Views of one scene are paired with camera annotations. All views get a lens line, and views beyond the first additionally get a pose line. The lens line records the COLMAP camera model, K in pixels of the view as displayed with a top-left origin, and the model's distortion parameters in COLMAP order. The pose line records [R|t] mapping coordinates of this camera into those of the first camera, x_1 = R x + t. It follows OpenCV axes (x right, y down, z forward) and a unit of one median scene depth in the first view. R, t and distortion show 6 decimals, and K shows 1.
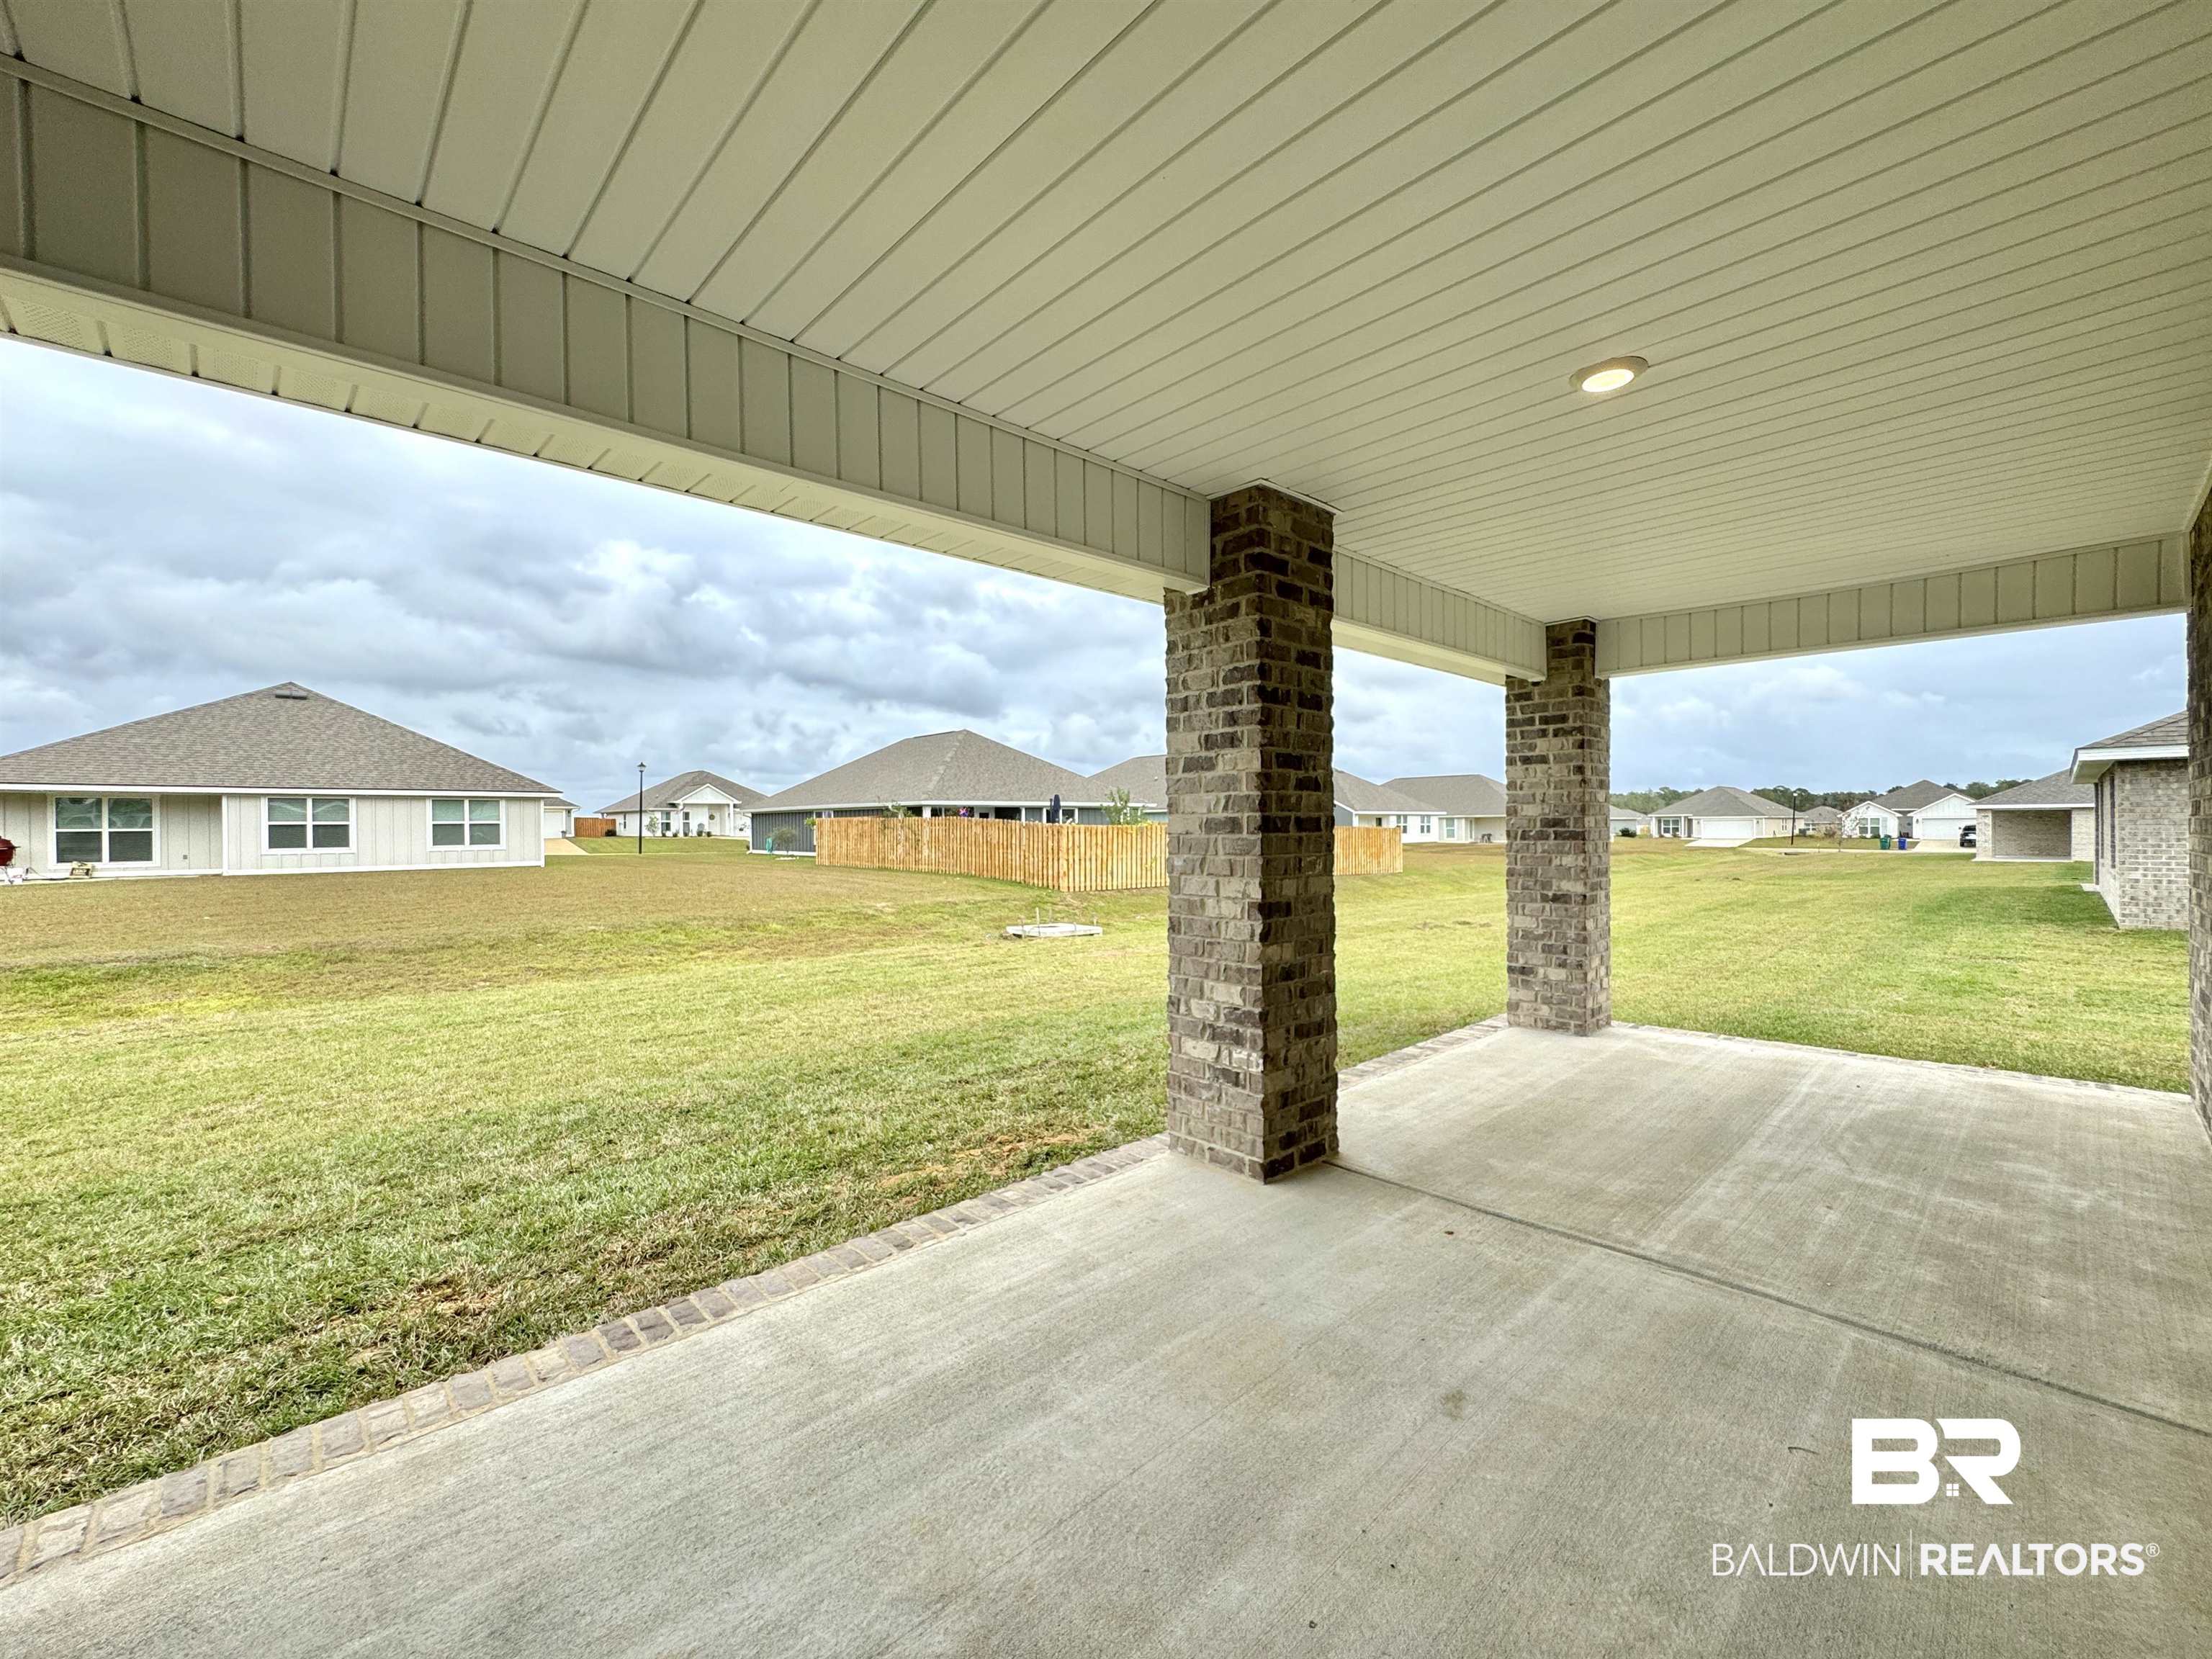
lens RADIAL K [[886.5, 0, 1113.7], [0, 886.5, 835.1], [0, 0, 1]] dist [-0.008379, 0.002122]
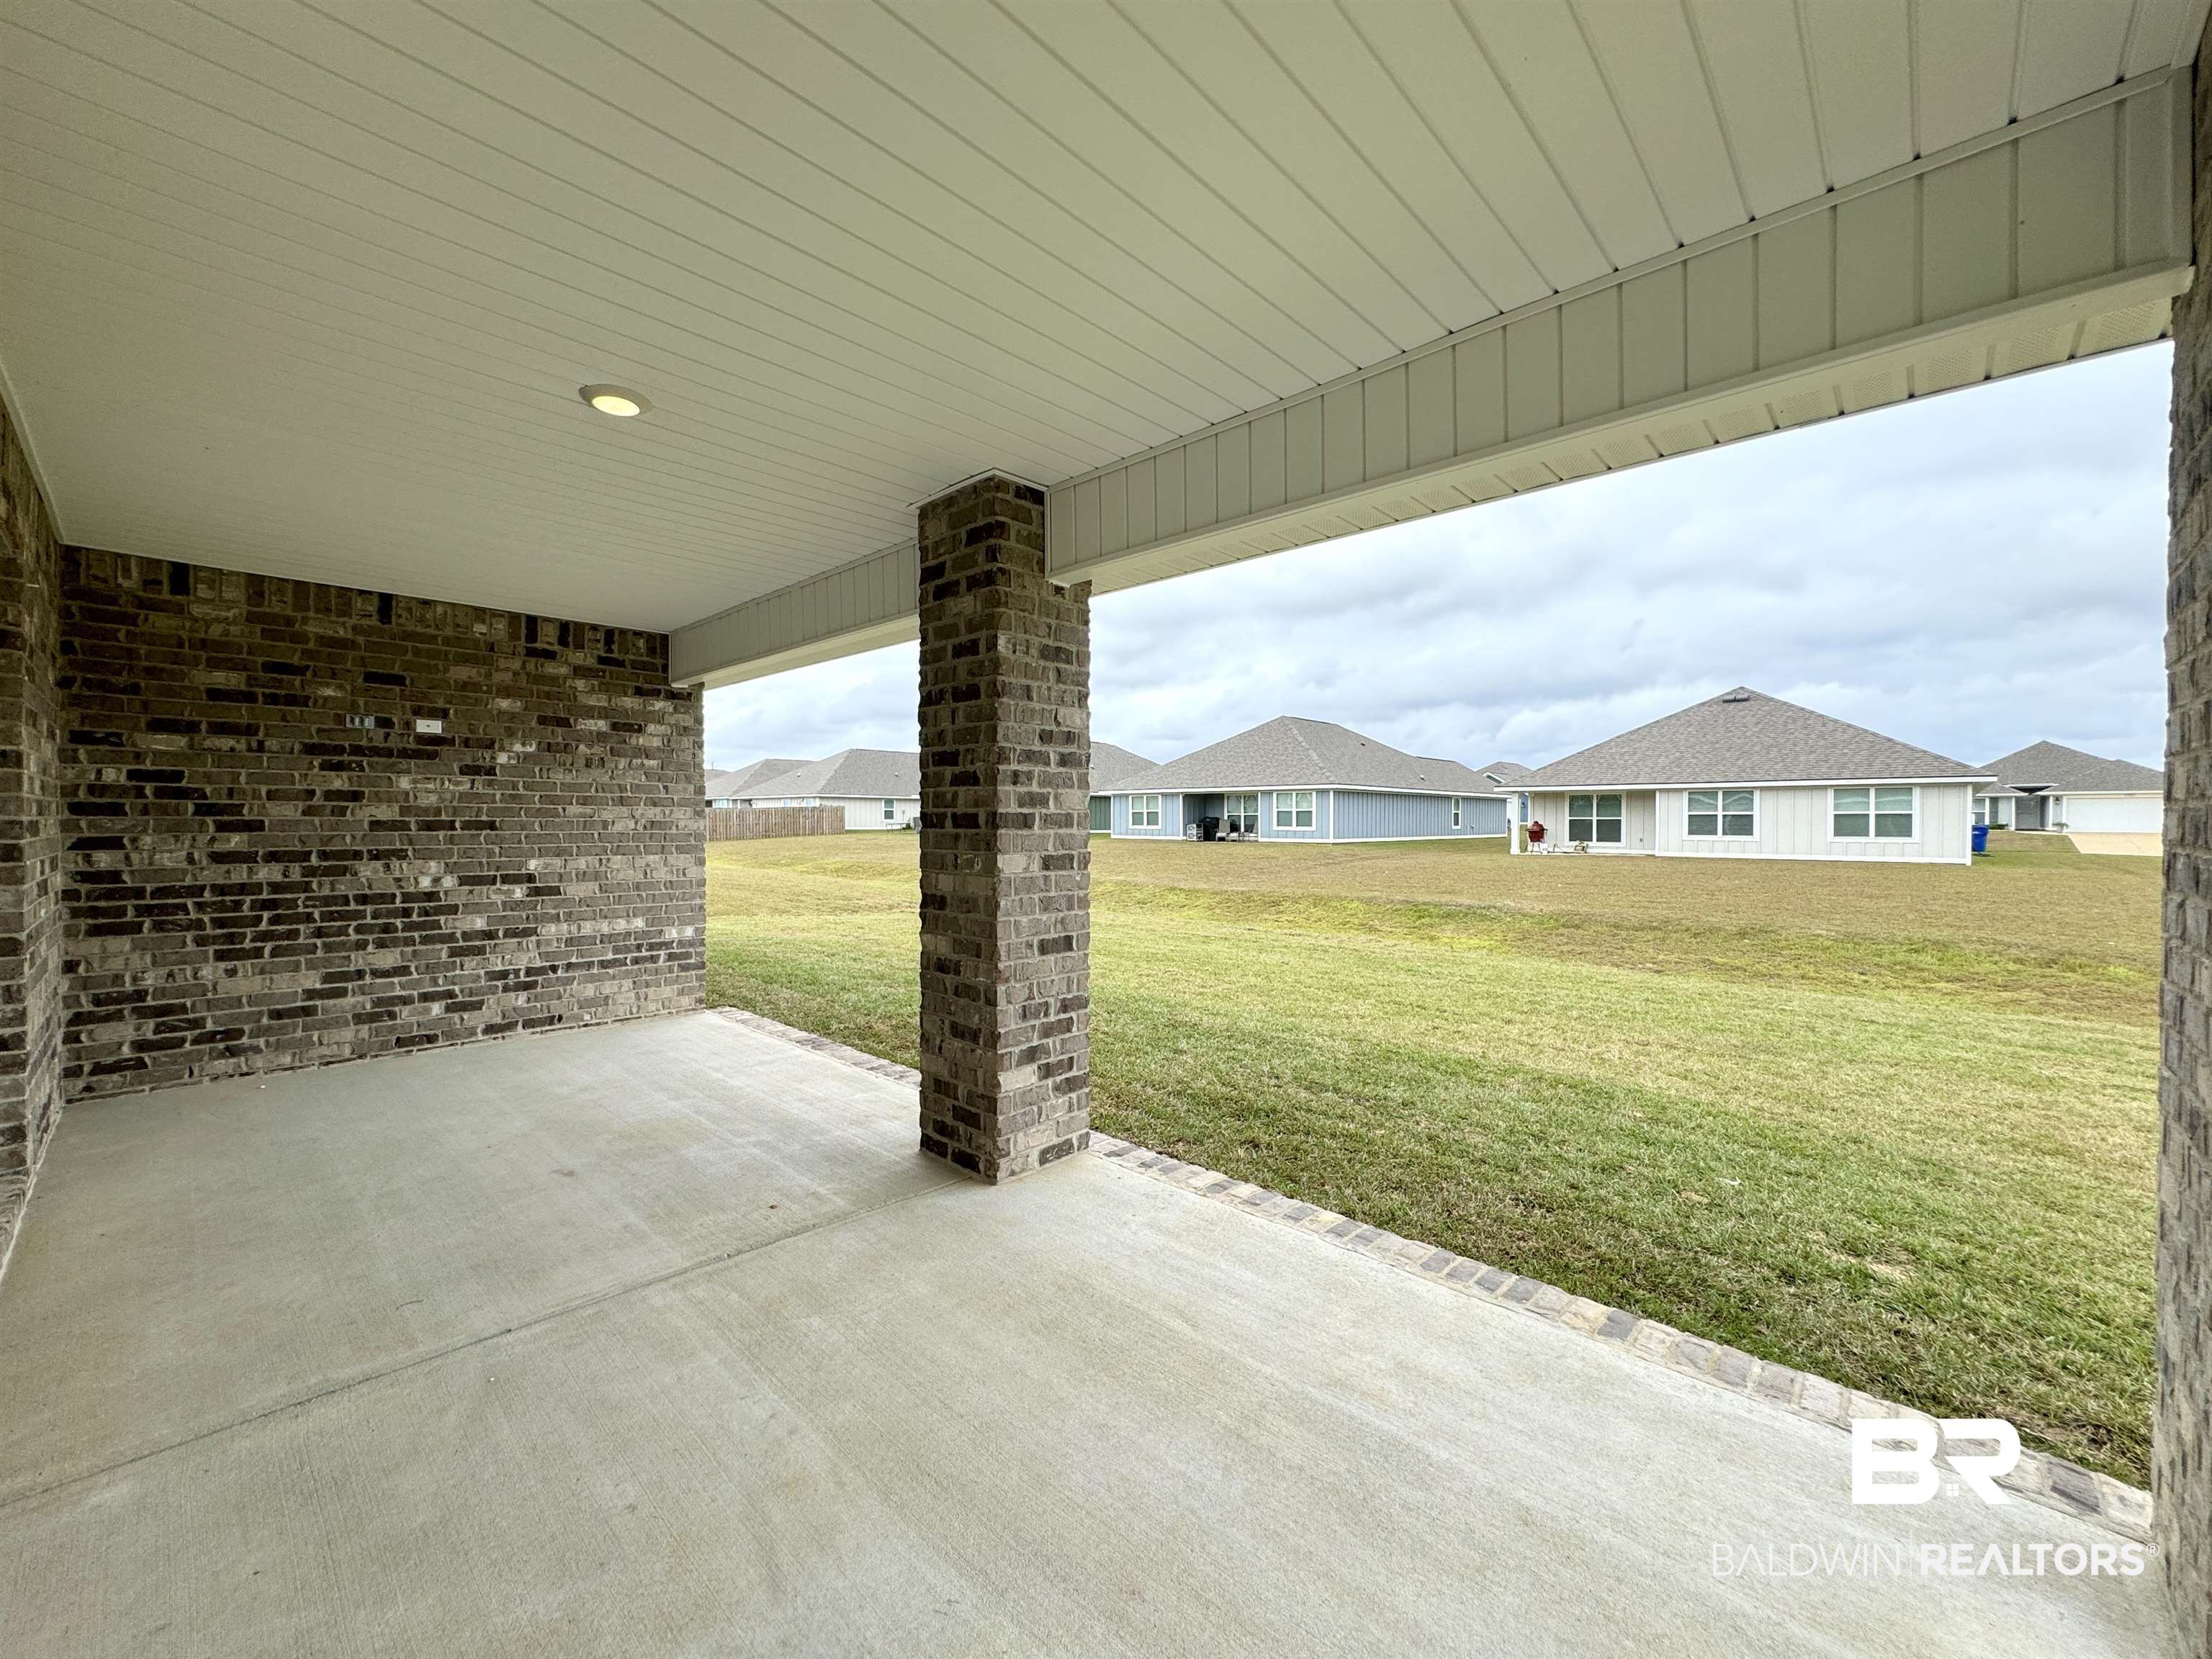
lens RADIAL K [[886.5, 0, 1103.5], [0, 886.5, 834.3], [0, 0, 1]] dist [-0.008379, 0.002122]
pose [[0.062020, 0.025120, -0.997759, 1.028711], [-0.014179, 0.999605, 0.024285, -0.019853], [0.997974, 0.012641, 0.062351, 0.938588]]
